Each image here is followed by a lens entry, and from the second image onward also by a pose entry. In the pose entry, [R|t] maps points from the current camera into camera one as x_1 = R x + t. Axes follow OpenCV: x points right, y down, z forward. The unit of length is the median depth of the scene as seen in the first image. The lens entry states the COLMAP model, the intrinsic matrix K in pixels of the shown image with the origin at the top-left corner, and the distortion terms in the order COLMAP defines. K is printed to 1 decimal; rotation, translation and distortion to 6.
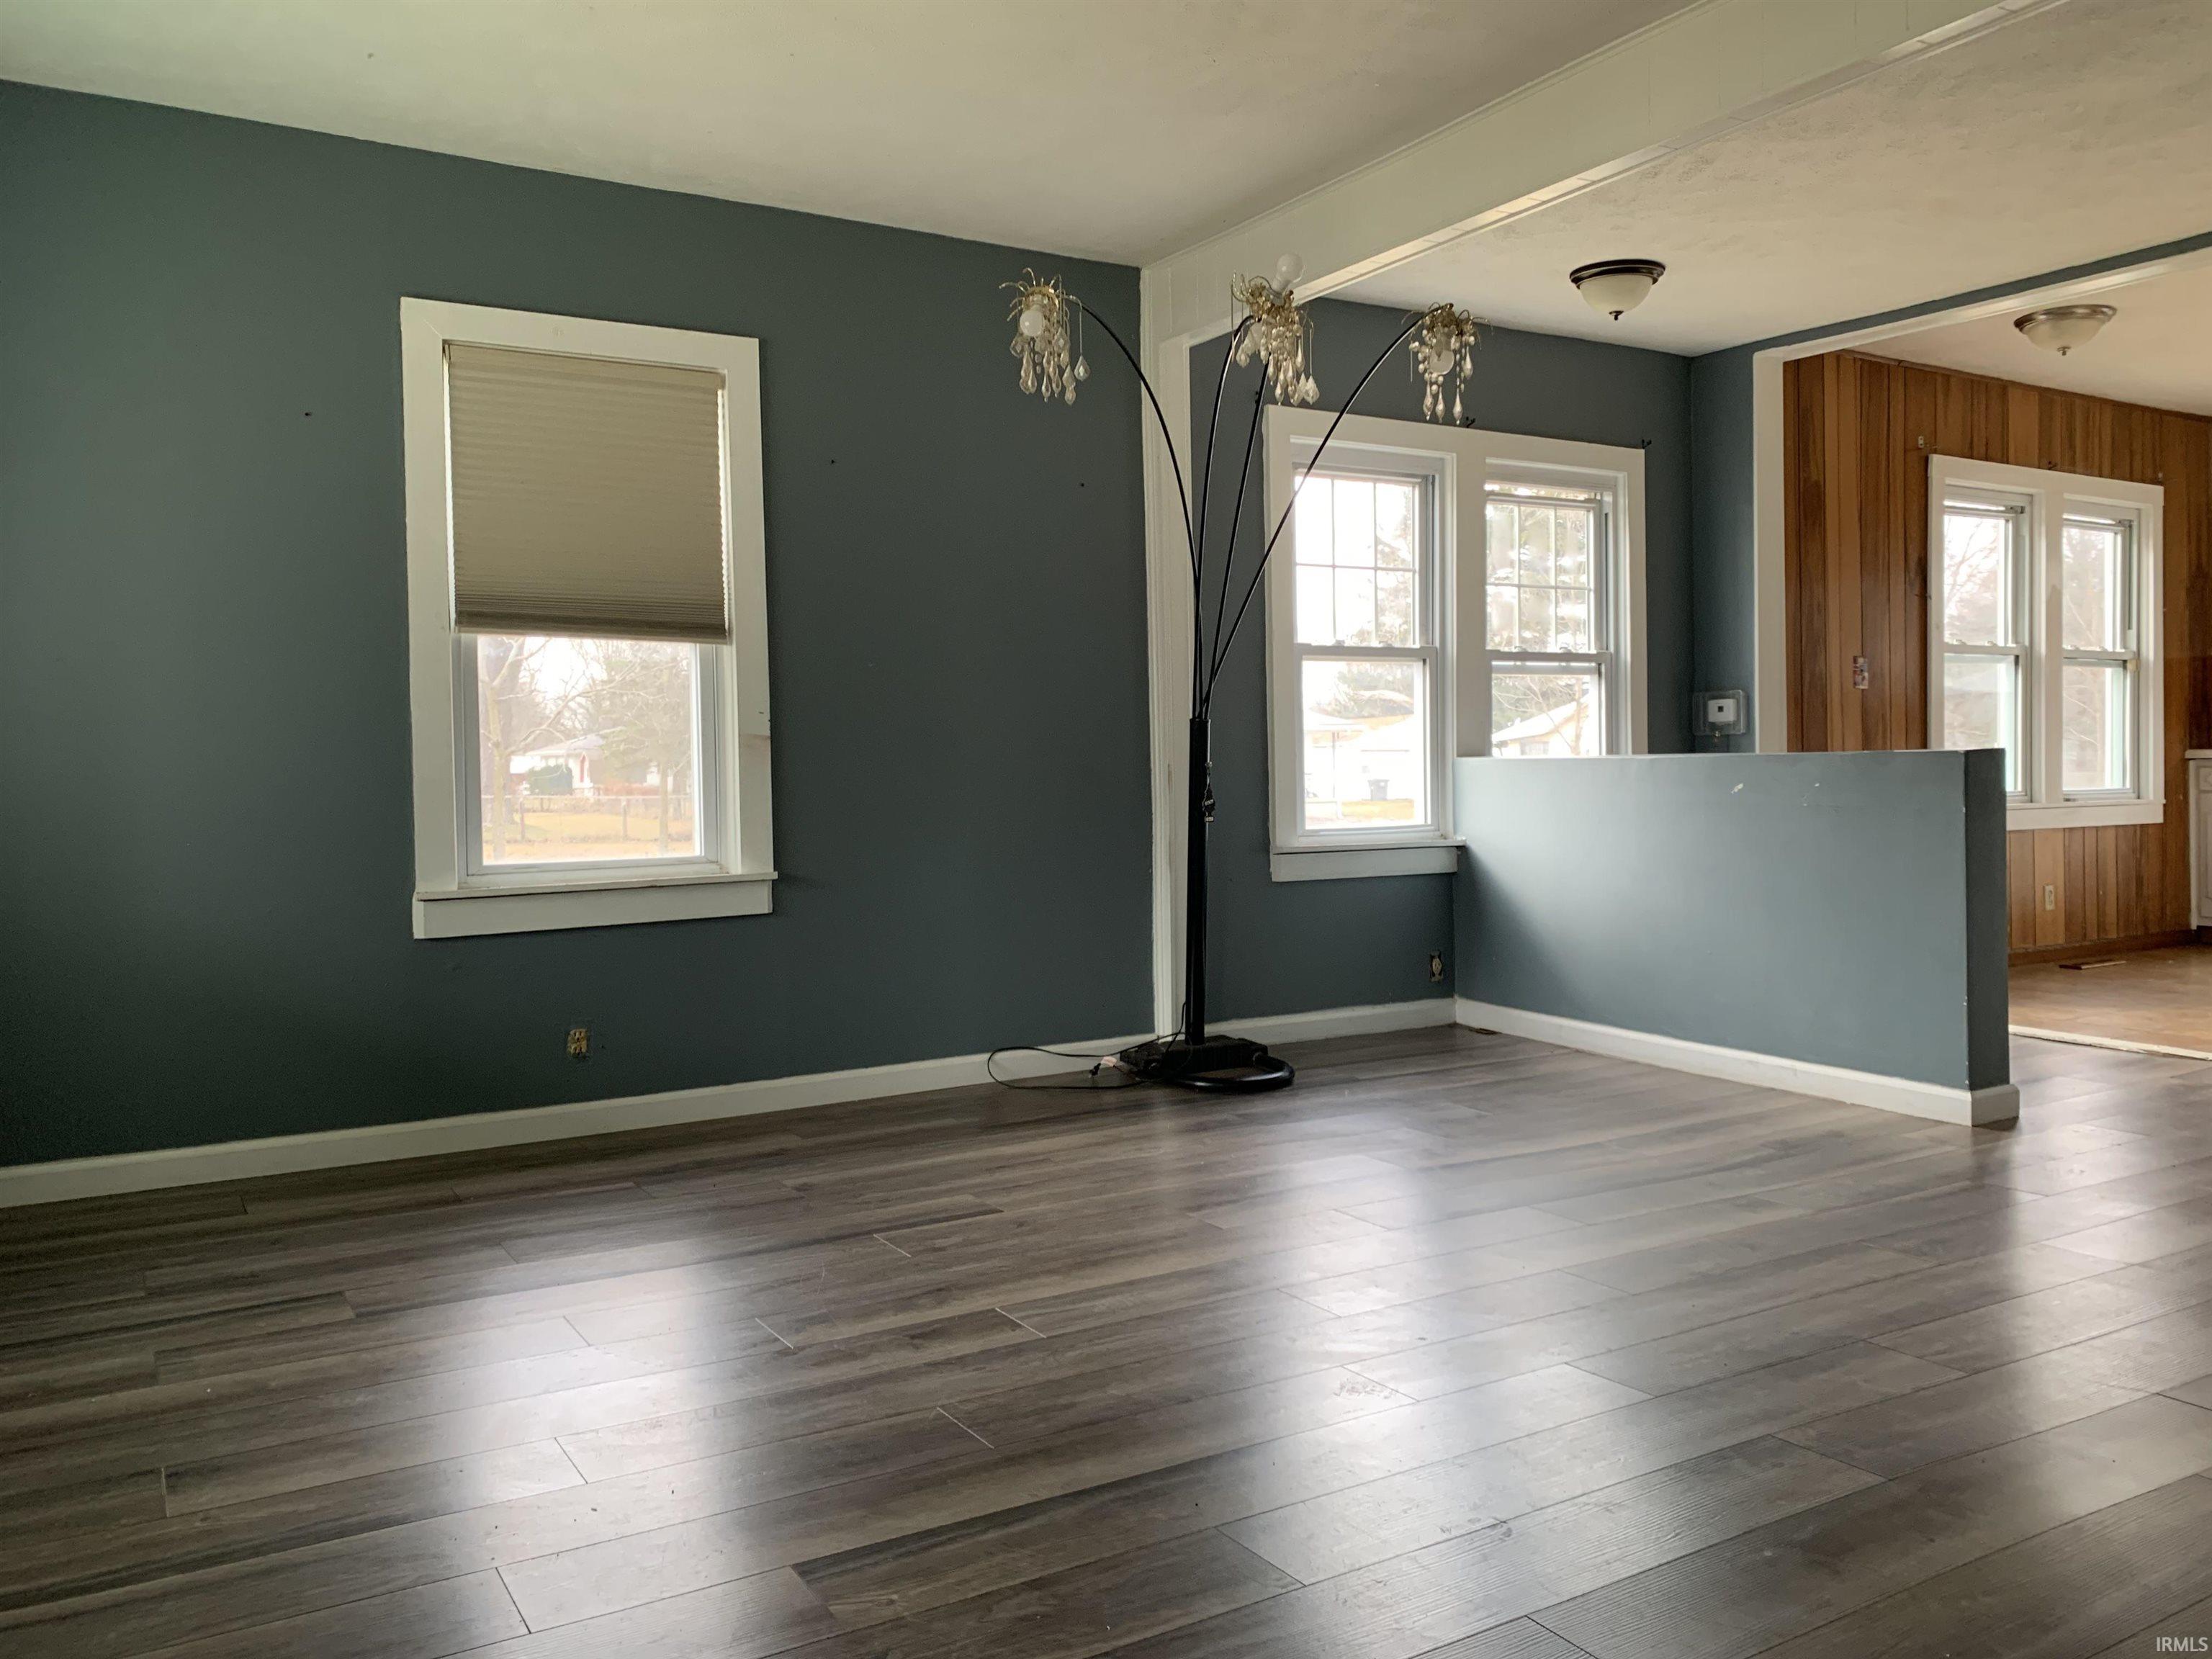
lens RADIAL K [[1694.4, 0, 1111.1], [0, 1694.4, 798.0], [0, 0, 1]] dist [0.037609, -0.048769]
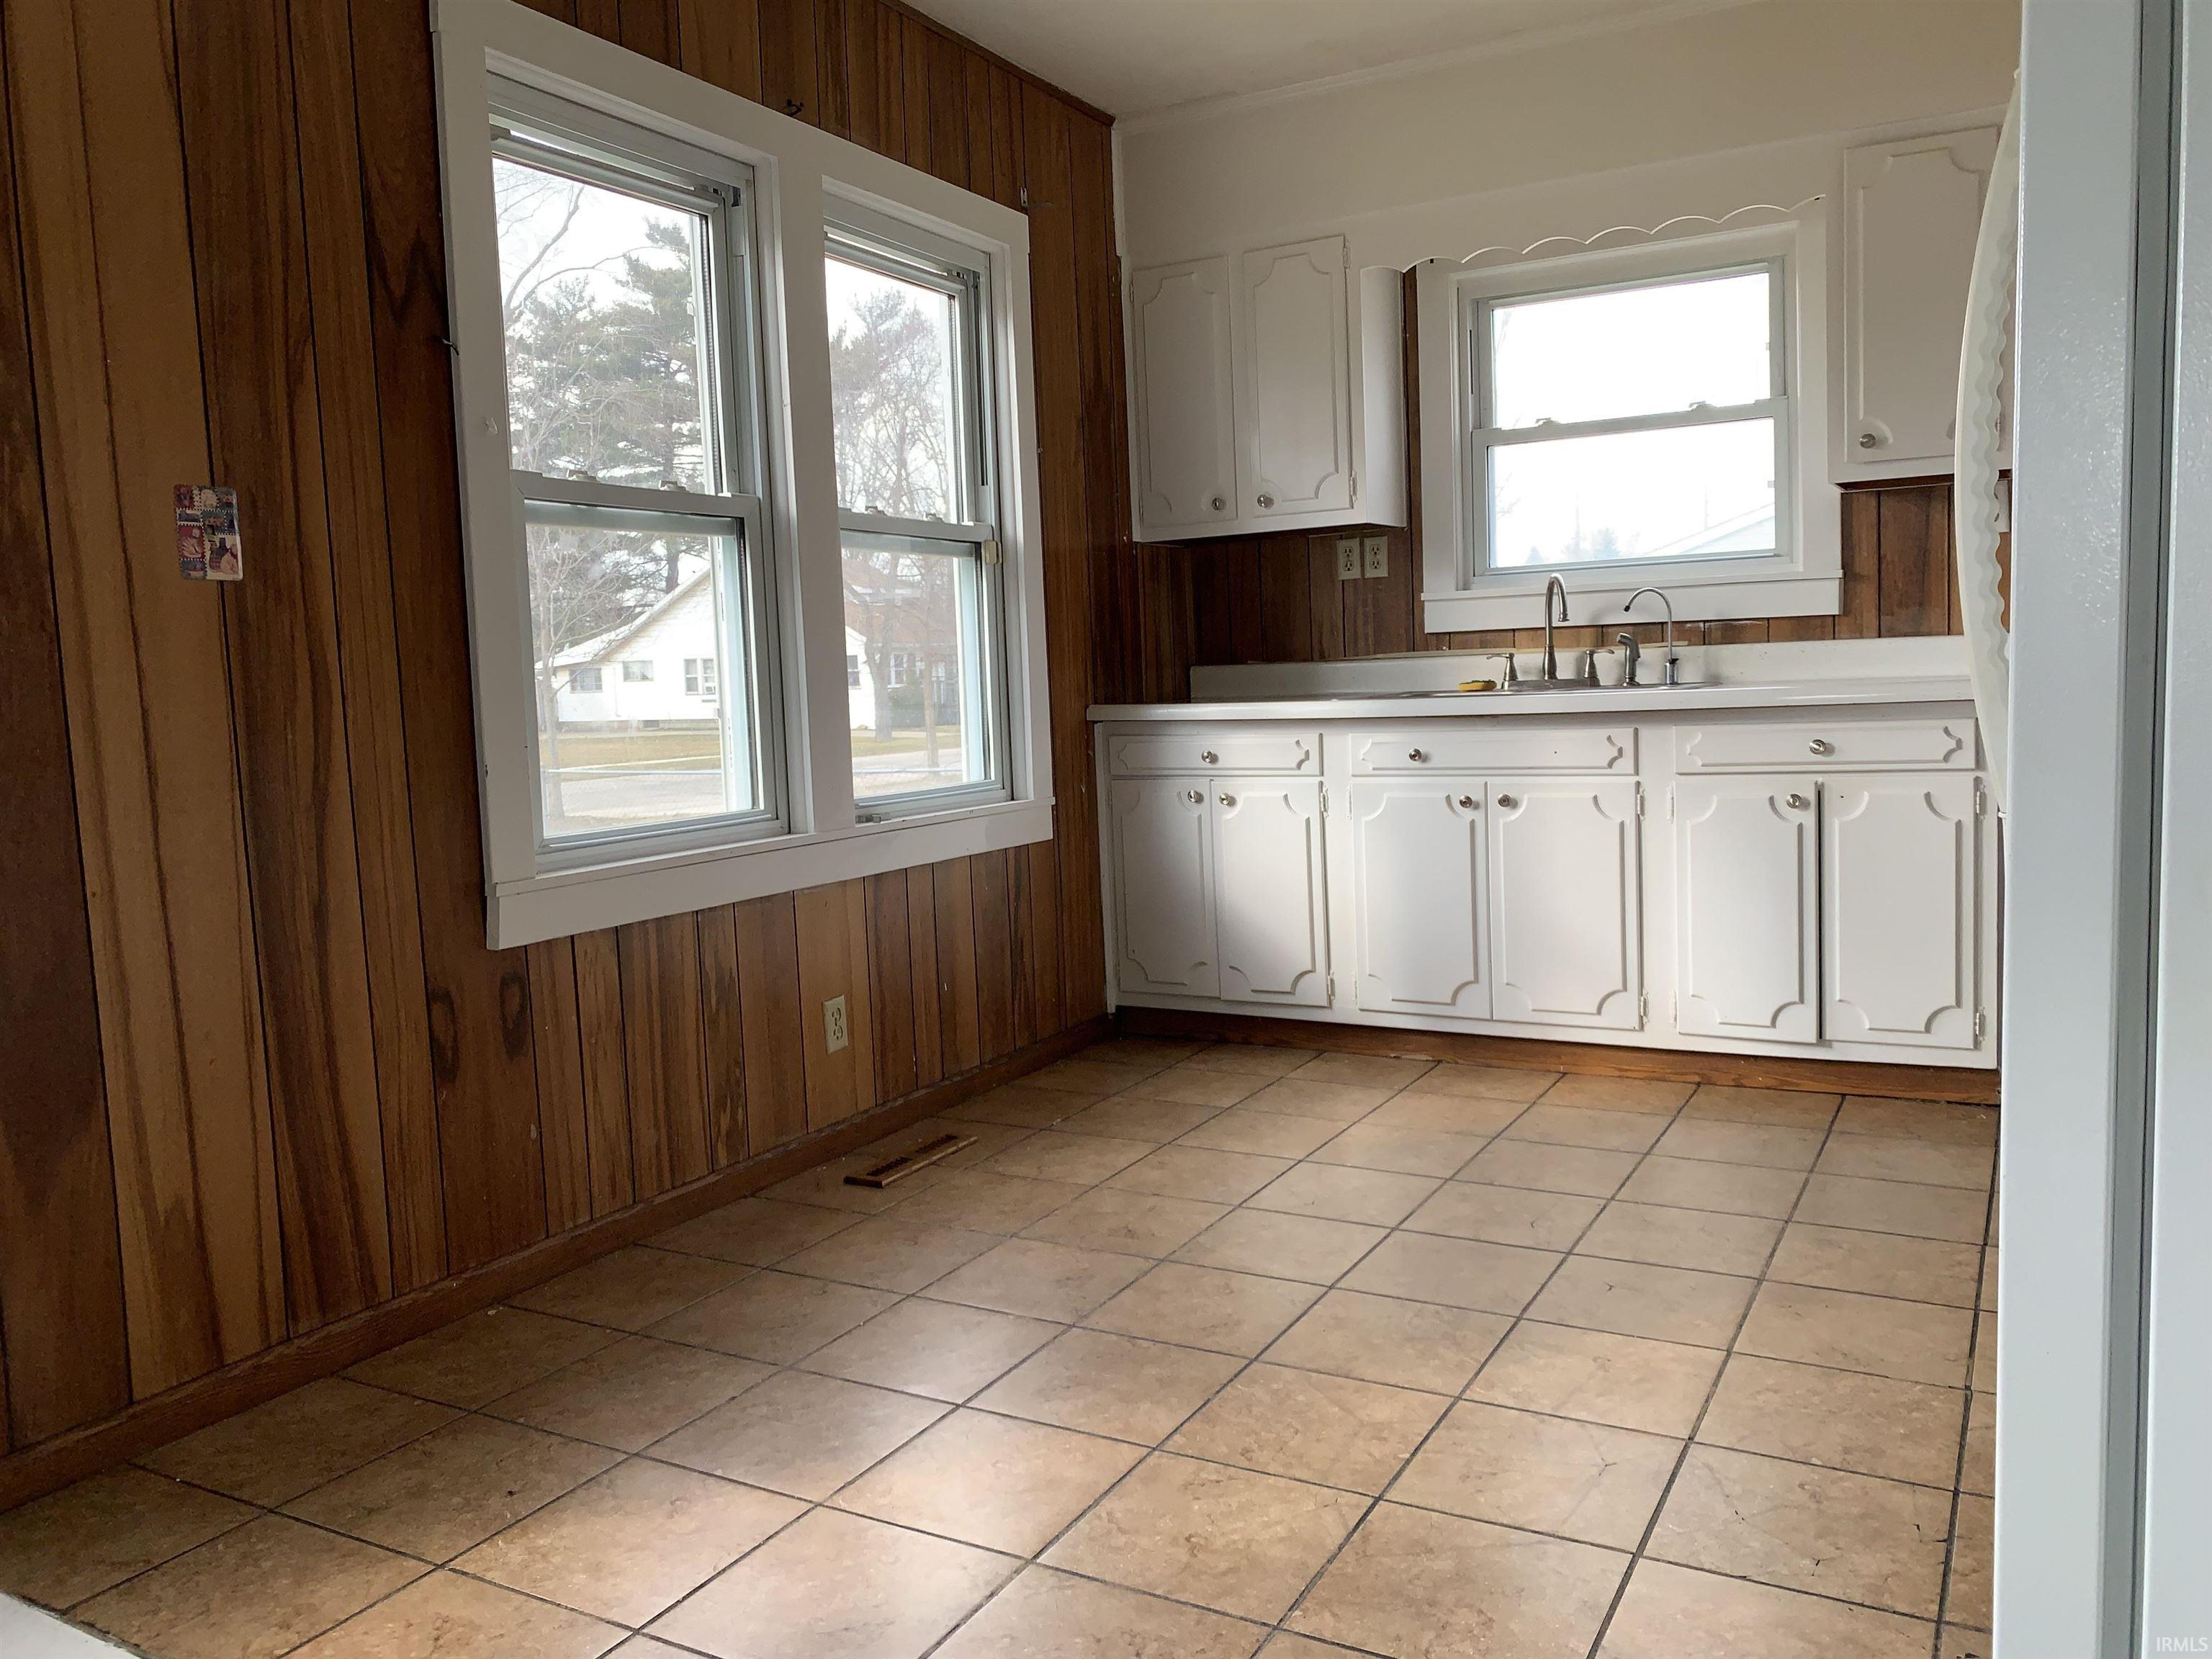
lens RADIAL K [[1677.8, 0, 1106.0], [0, 1677.8, 829.5], [0, 0, 1]] dist [0.013083, -0.001737]
pose [[0.871635, -0.060623, 0.486393, 0.370096], [0.029865, 0.997047, 0.070750, -0.027450], [-0.489245, -0.047142, 0.870871, 0.521173]]
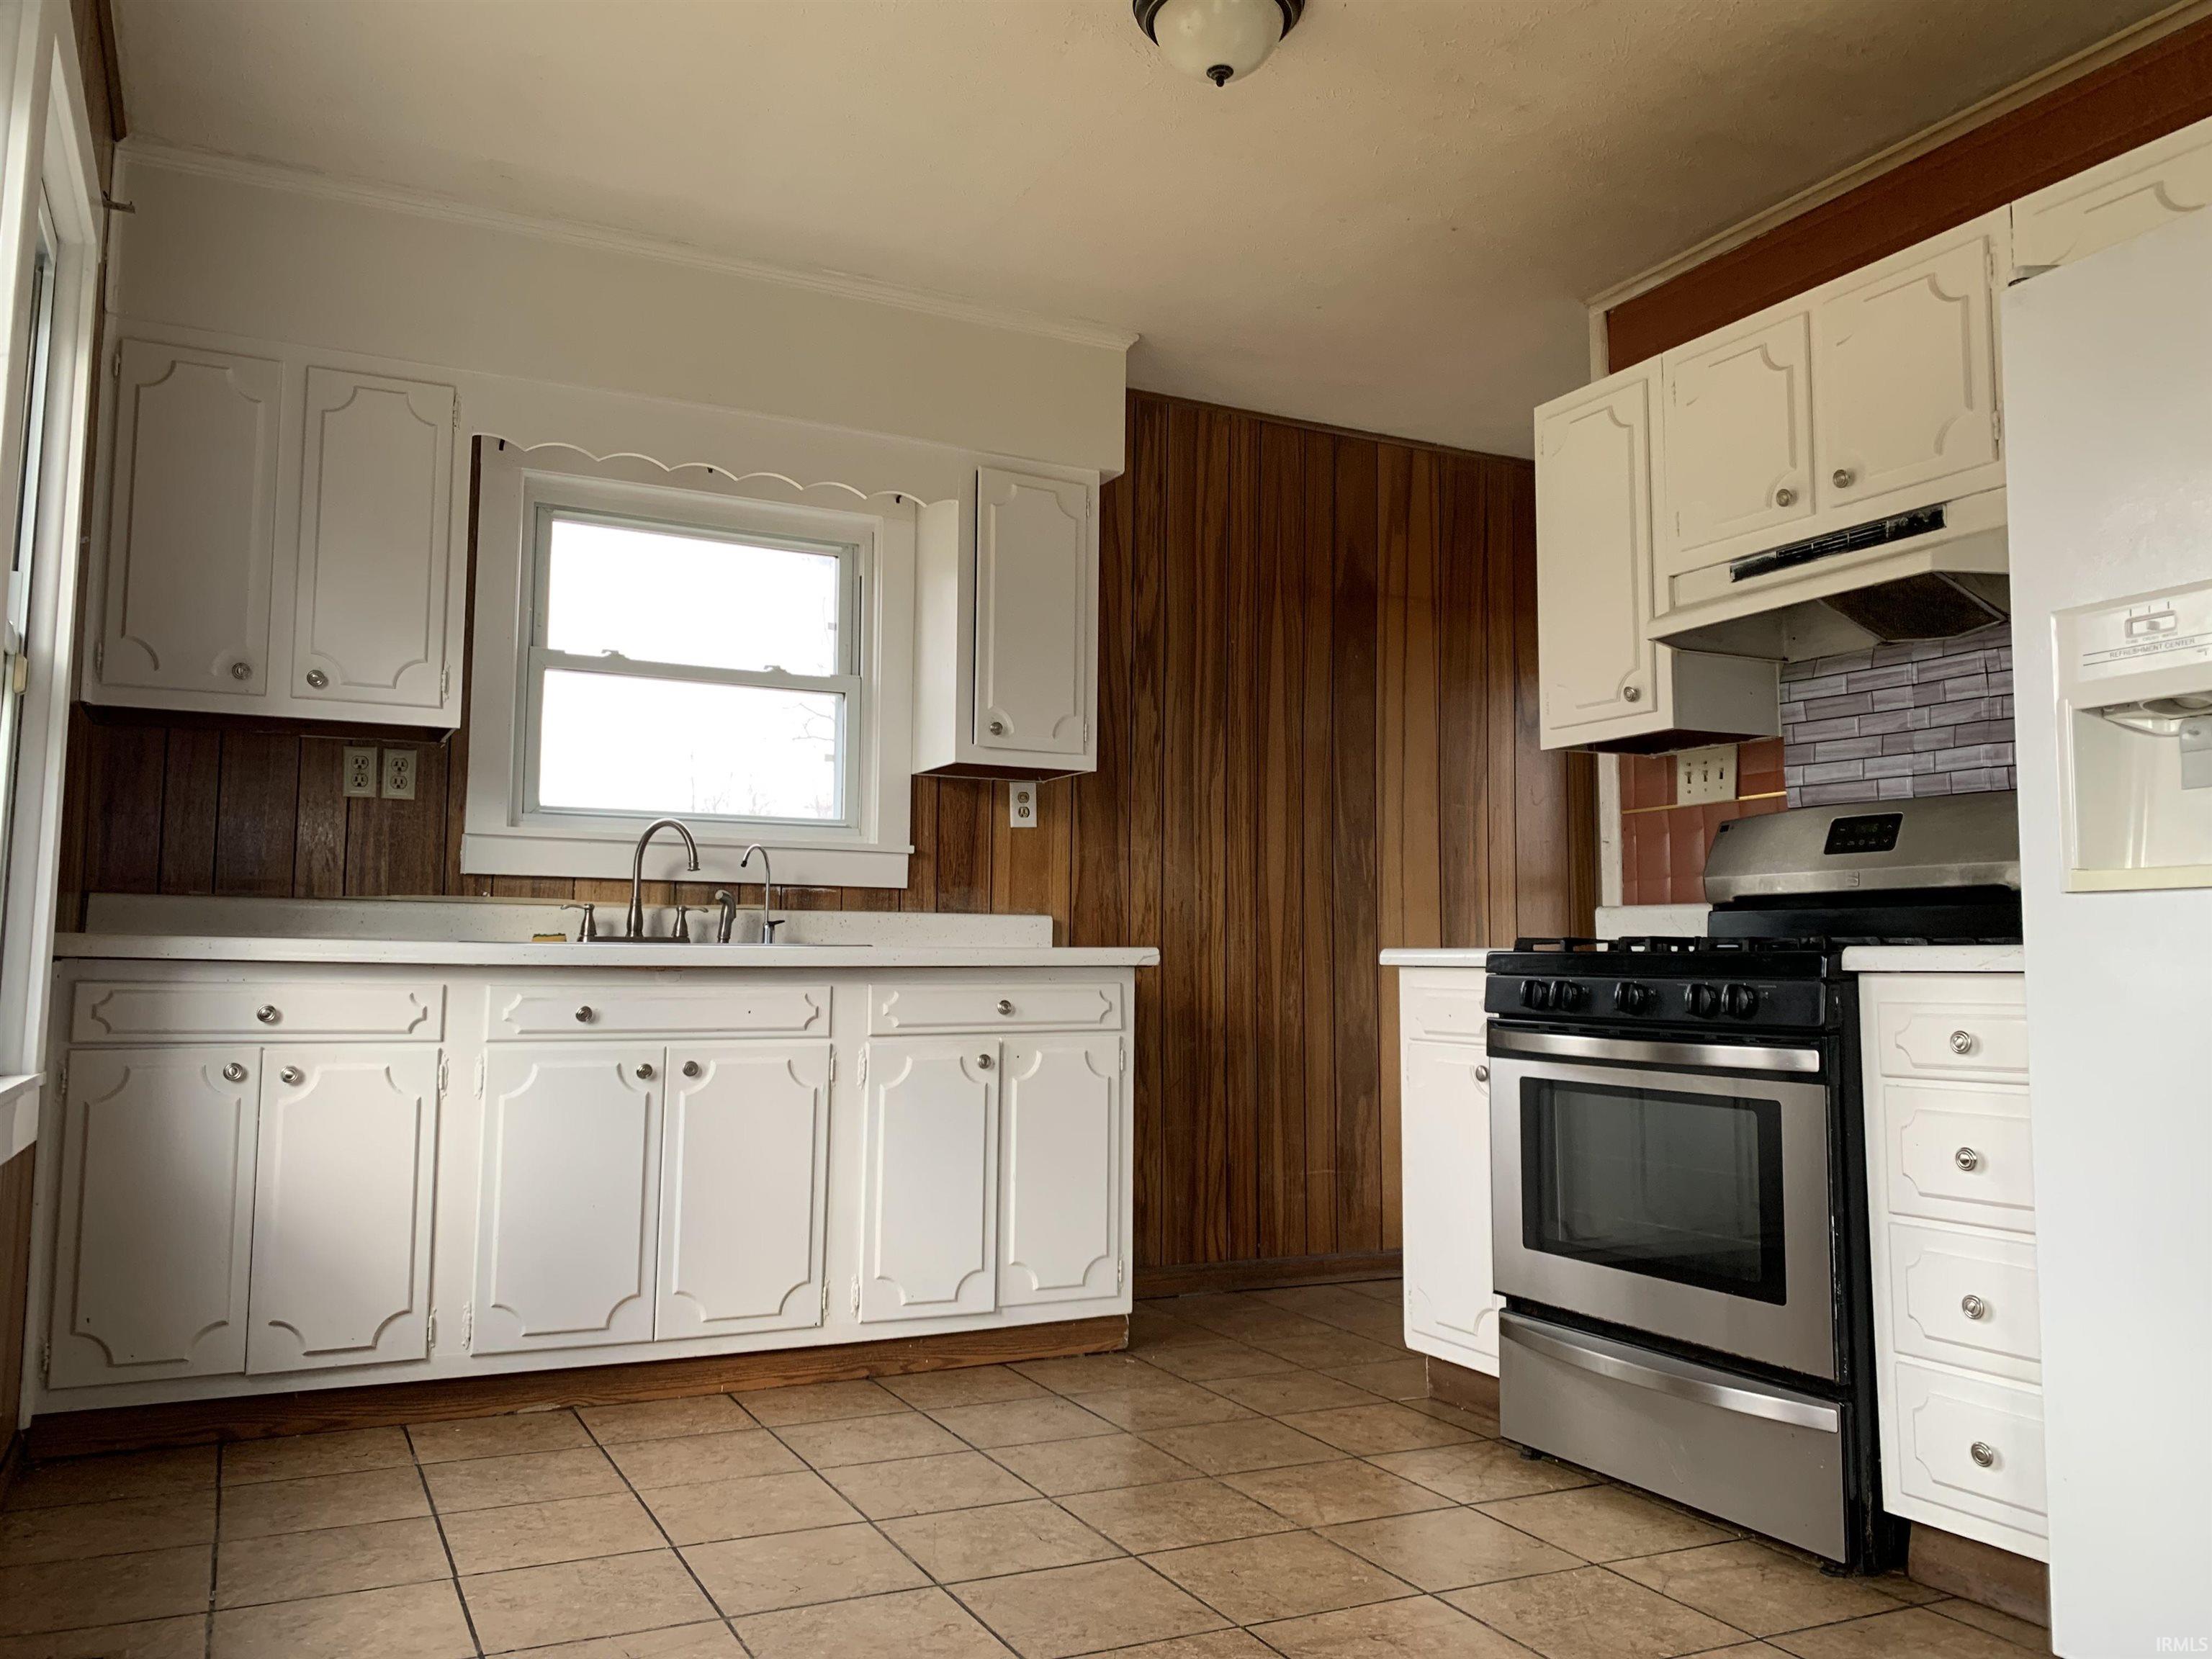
lens RADIAL K [[1694.4, 0, 1111.1], [0, 1694.4, 798.0], [0, 0, 1]] dist [0.037609, -0.048769]
pose [[0.079238, 0.124430, 0.989059, 0.286470], [0.006526, 0.992093, -0.125335, -0.009834], [-0.996834, 0.016386, 0.077799, 0.765648]]
